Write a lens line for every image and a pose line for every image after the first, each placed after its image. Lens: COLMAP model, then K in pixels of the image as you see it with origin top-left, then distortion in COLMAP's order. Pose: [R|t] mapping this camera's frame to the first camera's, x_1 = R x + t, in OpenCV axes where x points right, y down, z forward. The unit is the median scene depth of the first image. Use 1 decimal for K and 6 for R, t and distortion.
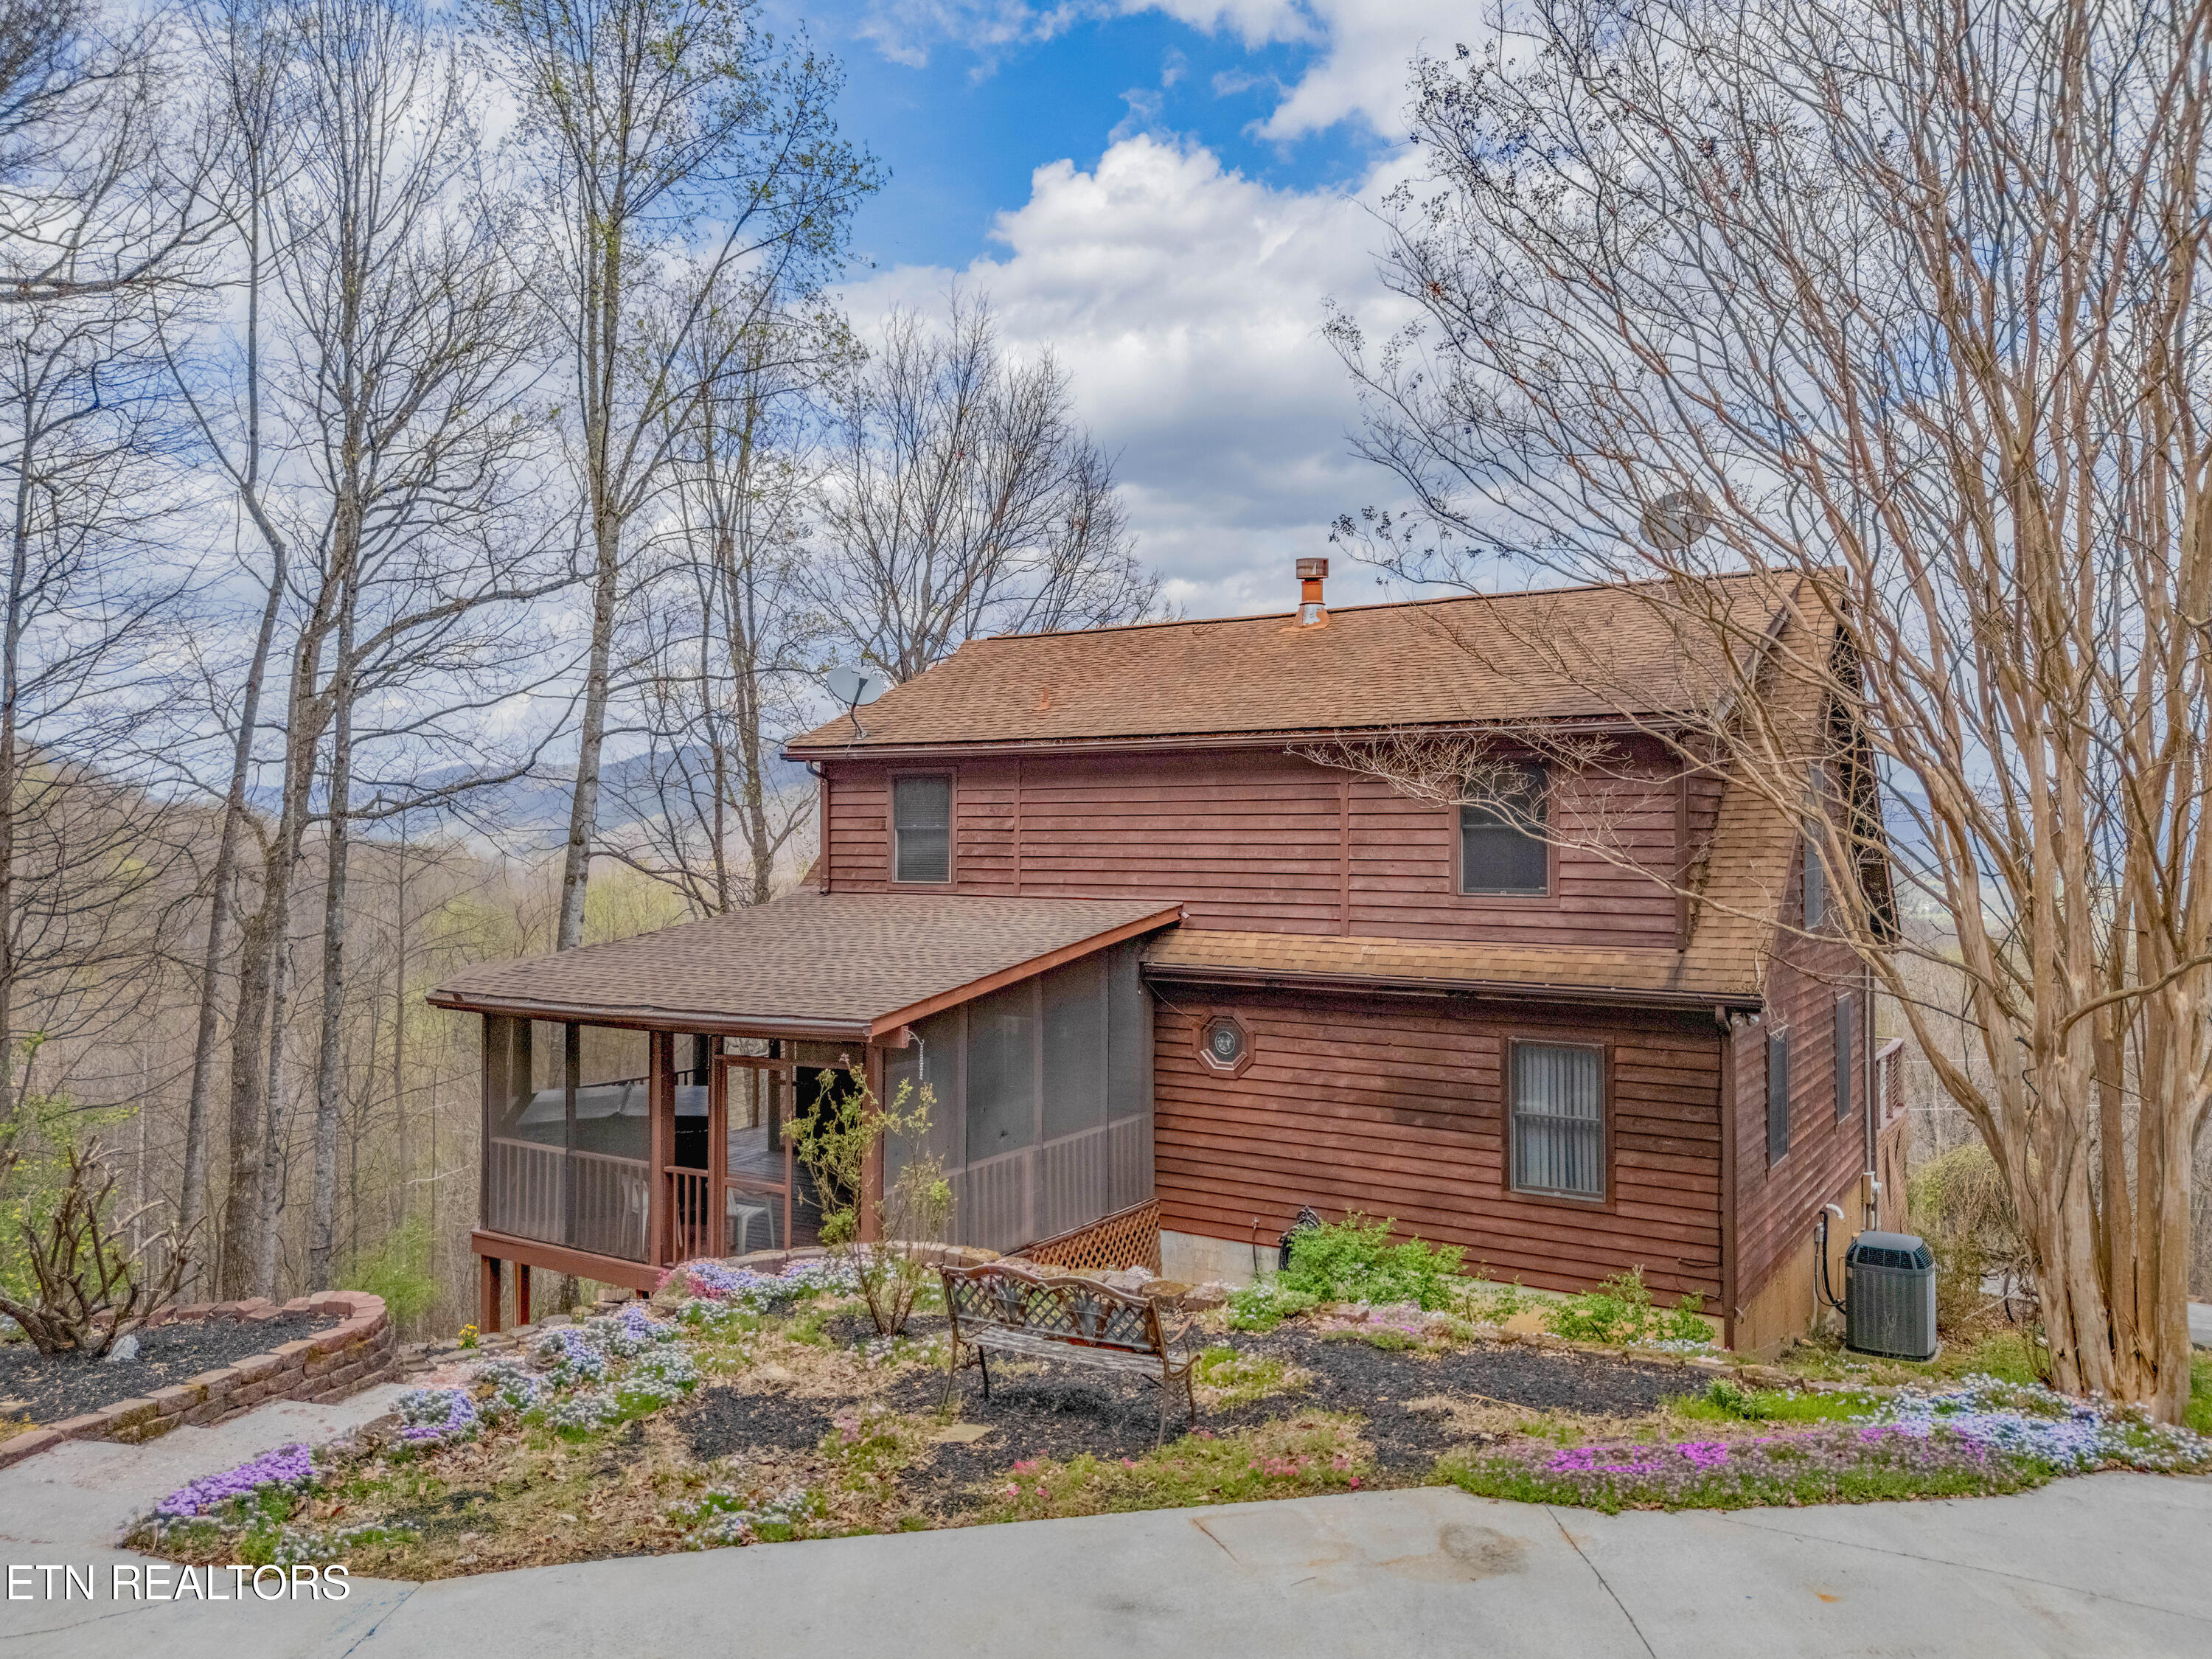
lens RADIAL K [[1654.2, 0, 1106.0], [0, 1654.2, 829.5], [0, 0, 1]] dist [0.011834, -0.007740]
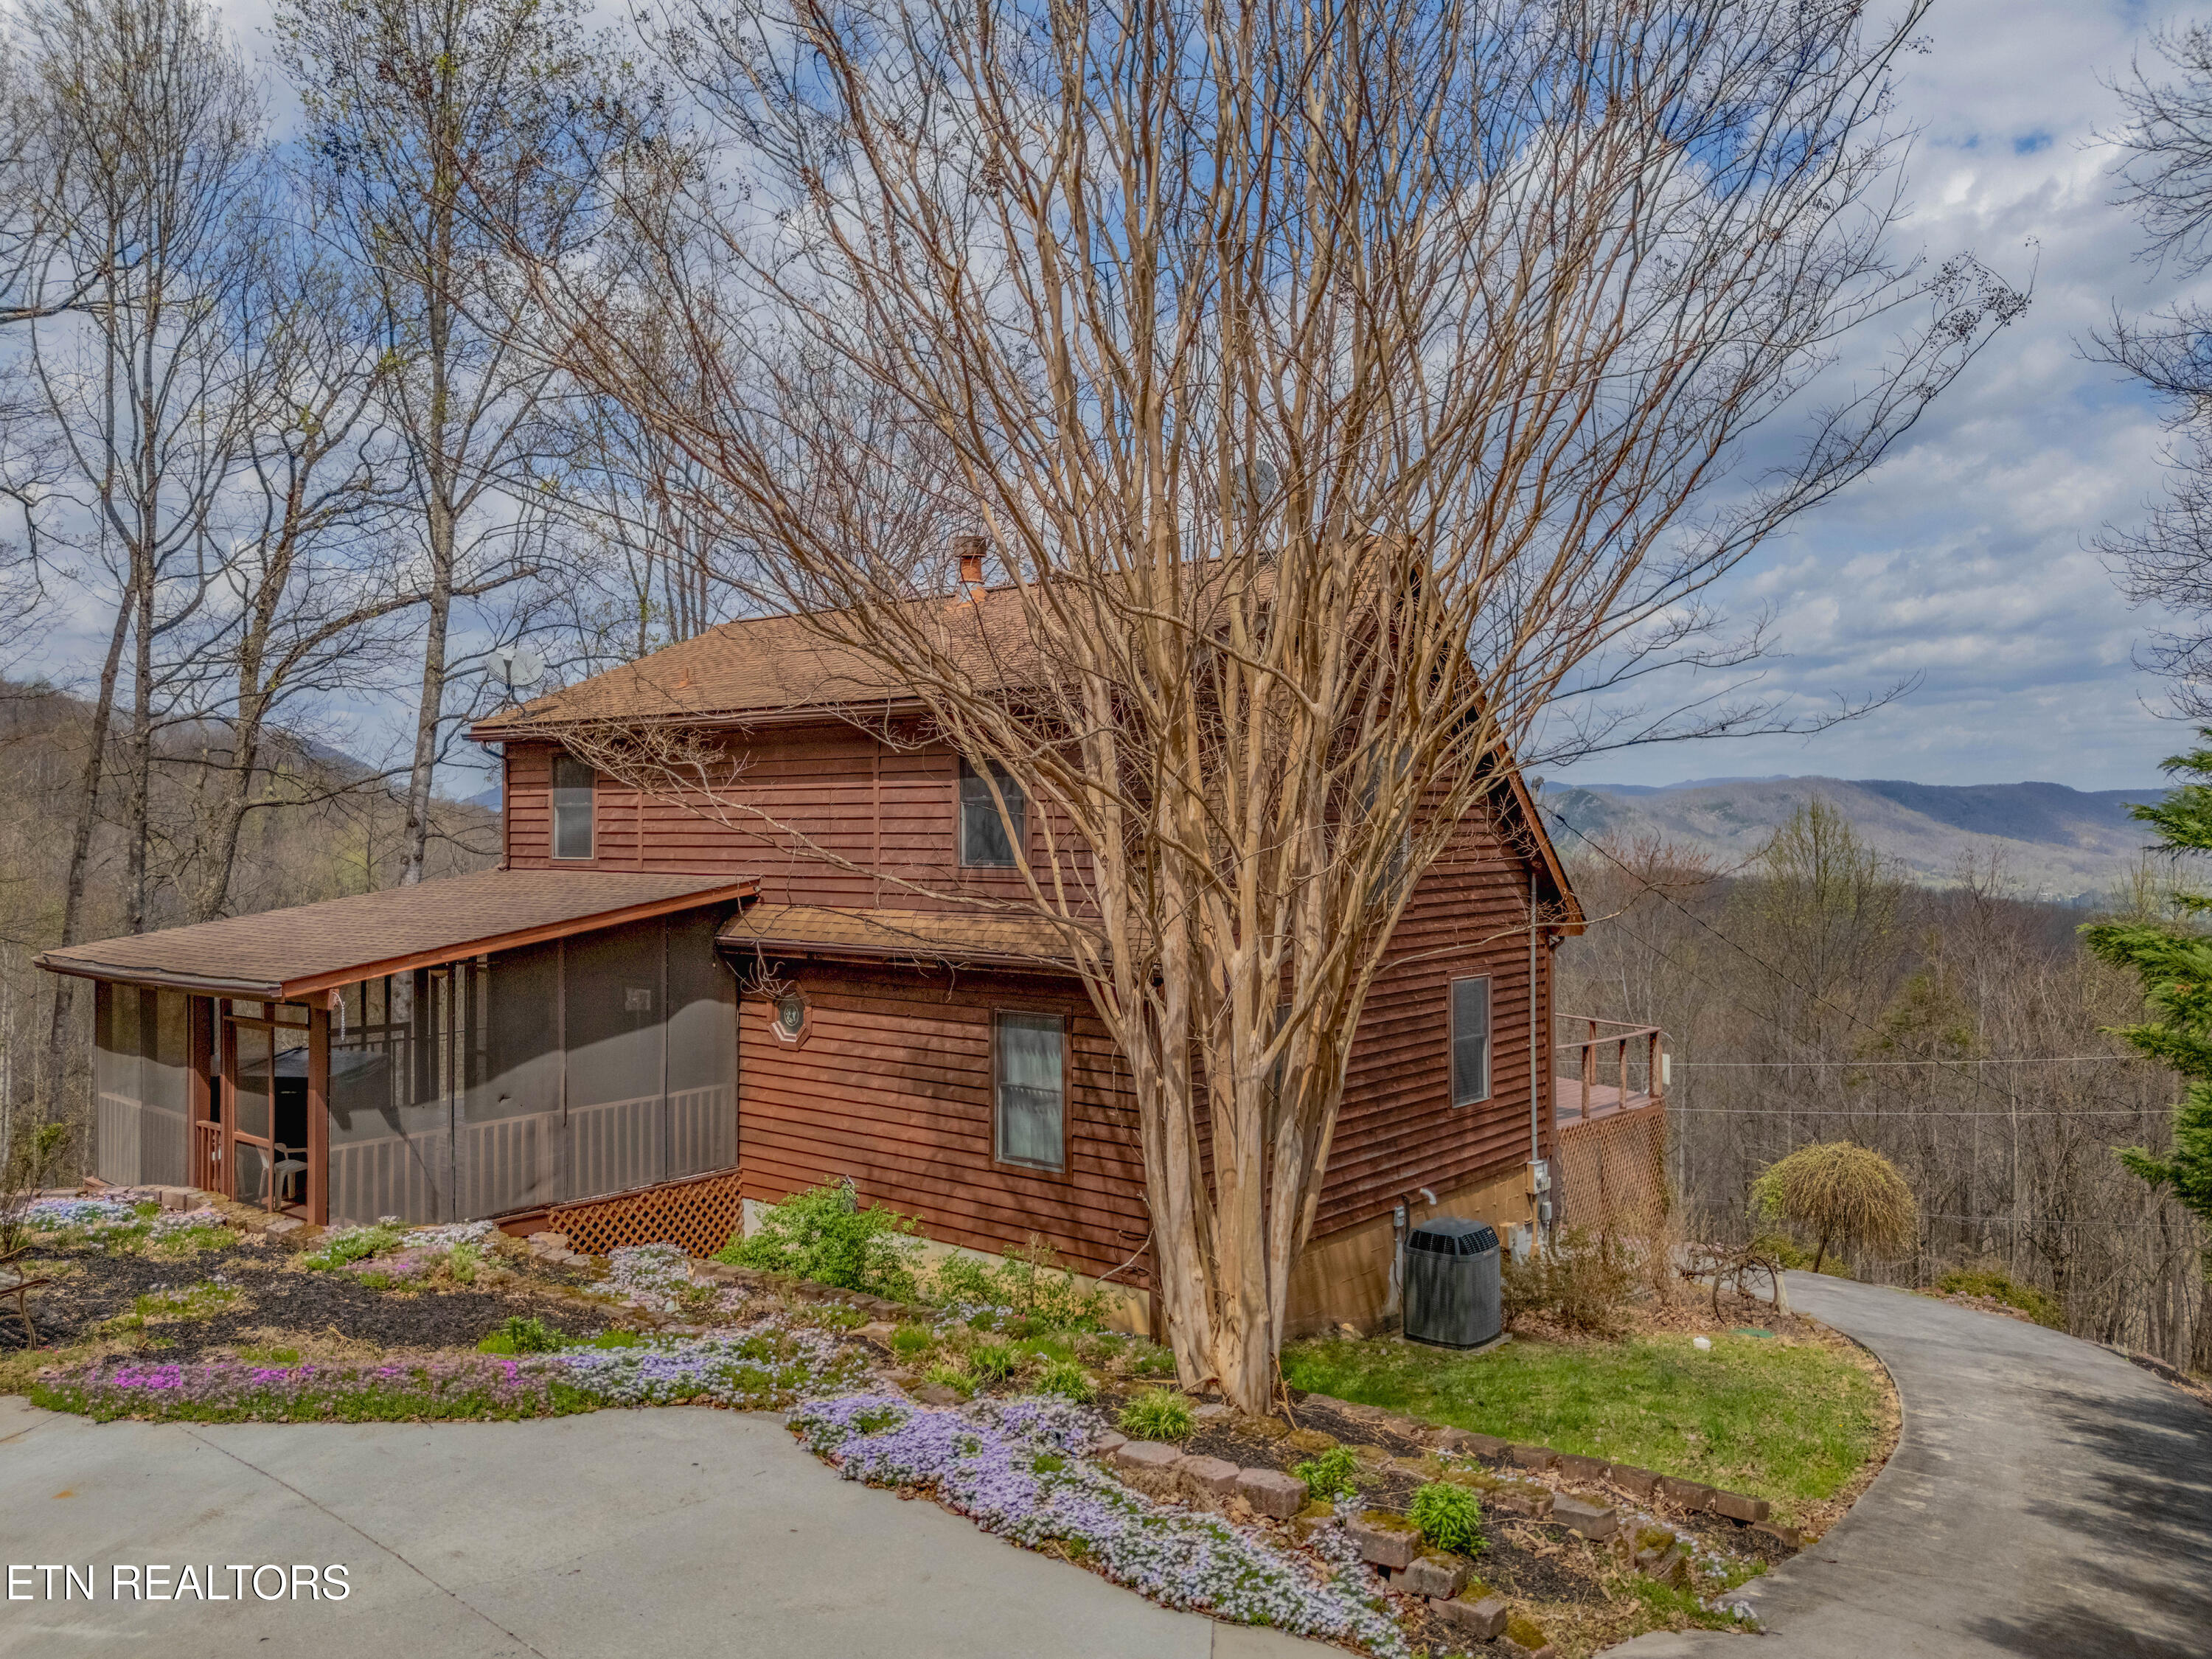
lens RADIAL K [[1654.2, 0, 1106.0], [0, 1654.2, 829.5], [0, 0, 1]] dist [0.011834, -0.007740]
pose [[0.994919, 0.000519, -0.100682, 0.388789], [-0.000339, 0.999998, 0.001802, 0.014468], [0.100682, -0.001759, 0.994917, 0.010825]]
